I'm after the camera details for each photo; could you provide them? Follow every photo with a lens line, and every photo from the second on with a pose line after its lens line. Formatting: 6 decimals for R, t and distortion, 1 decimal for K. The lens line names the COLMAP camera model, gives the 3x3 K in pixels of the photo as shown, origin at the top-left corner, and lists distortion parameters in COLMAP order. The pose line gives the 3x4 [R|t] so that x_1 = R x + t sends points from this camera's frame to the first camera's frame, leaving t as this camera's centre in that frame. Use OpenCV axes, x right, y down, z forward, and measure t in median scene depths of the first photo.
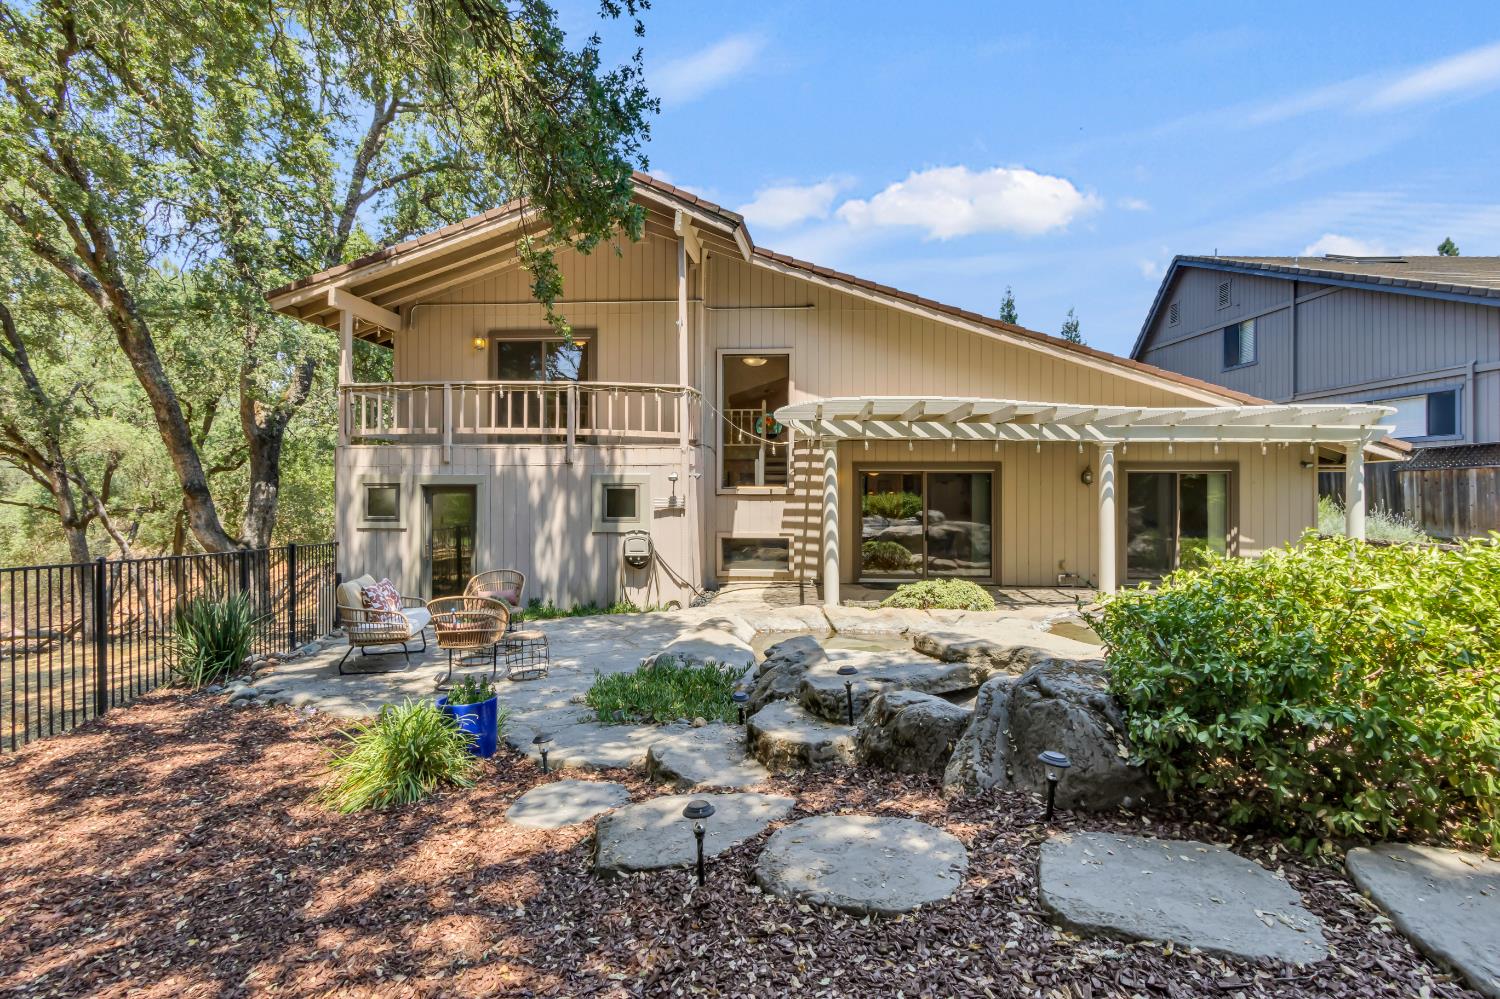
lens RADIAL K [[718.3, 0, 750.0], [0, 718.3, 499.5], [0, 0, 1]] dist [0.004341, 0.000437]
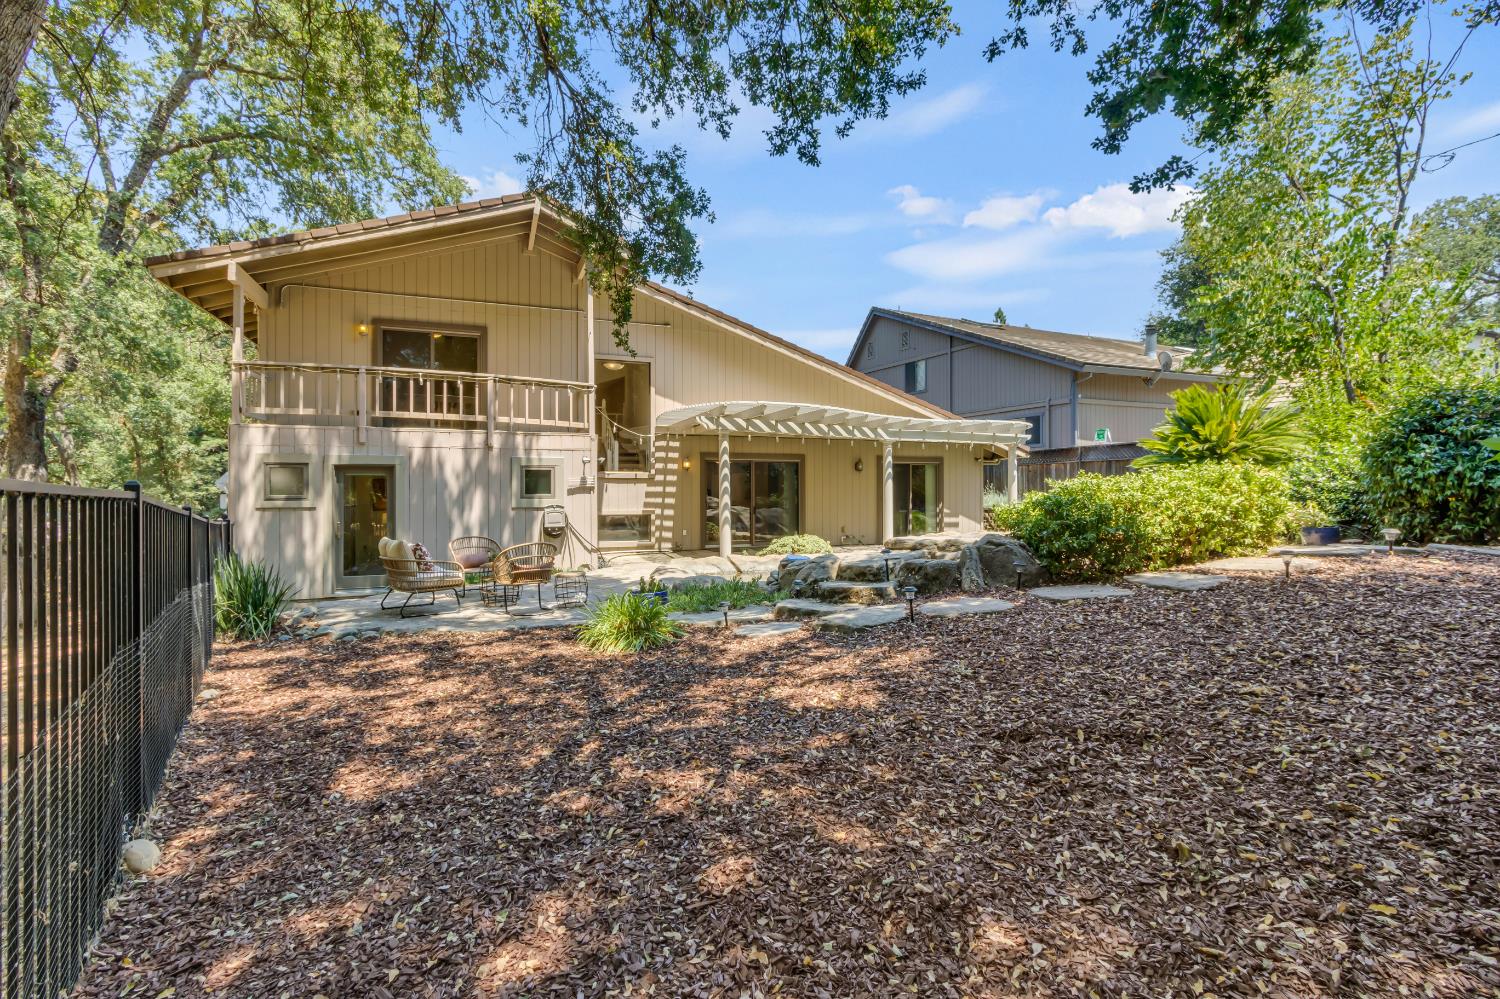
lens RADIAL K [[718.3, 0, 750.0], [0, 718.3, 499.5], [0, 0, 1]] dist [0.004341, 0.000437]
pose [[0.902709, -0.007554, 0.430185, -0.355098], [0.011553, 0.999911, -0.006686, 0.042423], [-0.430096, 0.011005, 0.902716, -0.180868]]
